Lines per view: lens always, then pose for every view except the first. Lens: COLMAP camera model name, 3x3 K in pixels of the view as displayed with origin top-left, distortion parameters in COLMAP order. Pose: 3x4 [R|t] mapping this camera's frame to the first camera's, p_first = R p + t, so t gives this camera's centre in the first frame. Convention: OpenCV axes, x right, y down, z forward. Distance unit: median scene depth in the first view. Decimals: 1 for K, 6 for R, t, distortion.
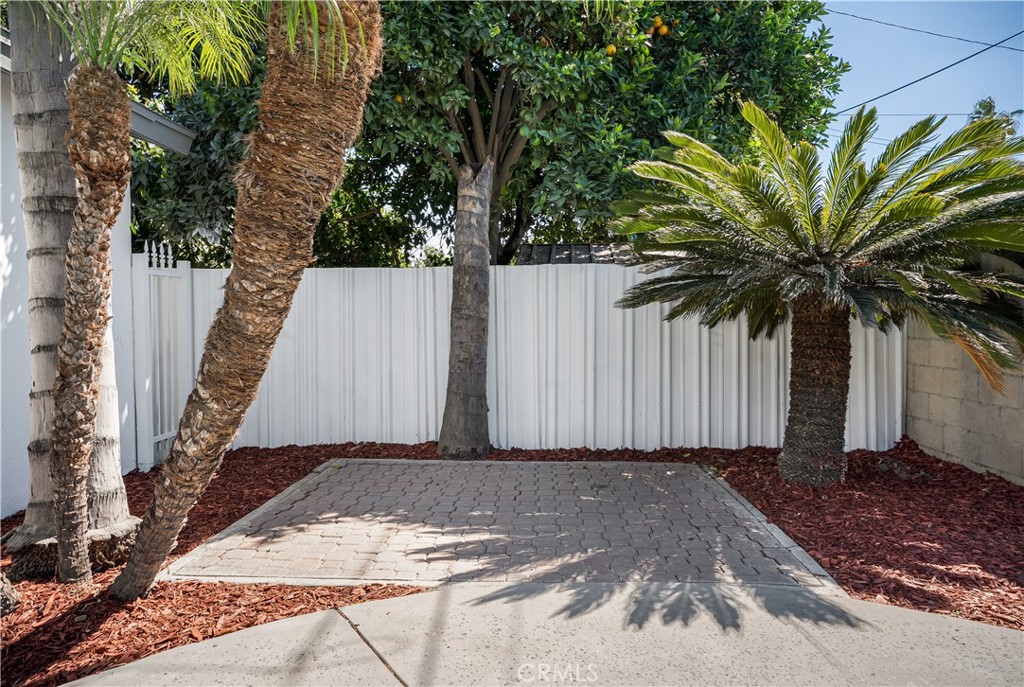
lens RADIAL K [[733.1, 0, 512.0], [0, 733.1, 343.5], [0, 0, 1]] dist [0.000293, 0.099640]
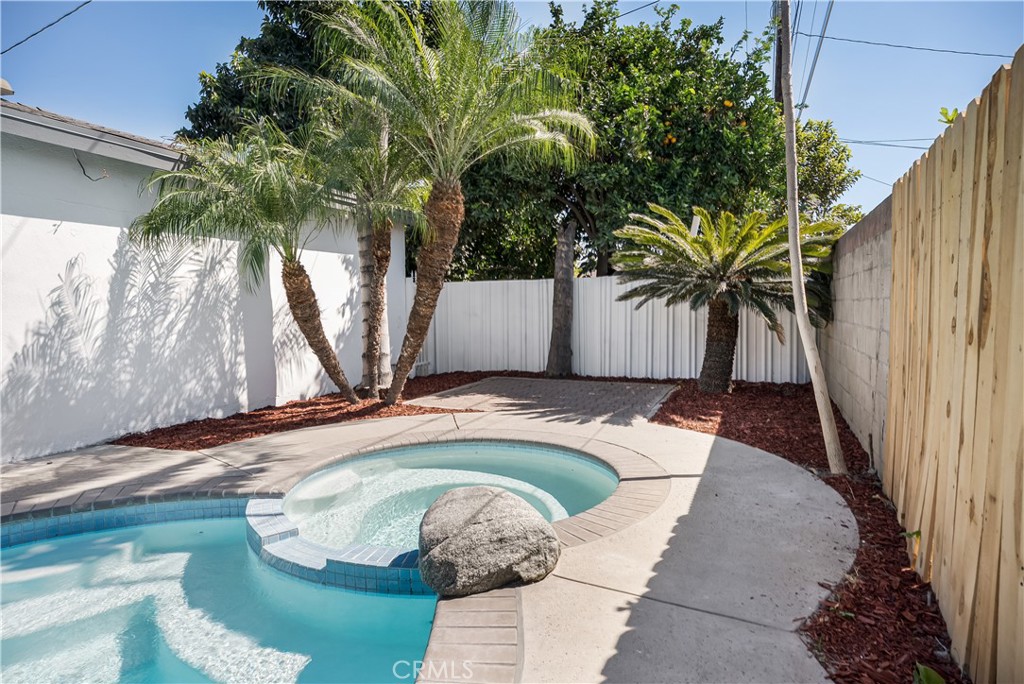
lens RADIAL K [[556.4, 0, 512.0], [0, 556.4, 342.0], [0, 0, 1]] dist [-0.001420, -0.000003]
pose [[0.941159, 0.013164, -0.337708, 0.599179], [-0.000746, 0.999320, 0.036875, 0.010956], [0.337963, -0.034454, 0.940528, -0.787752]]
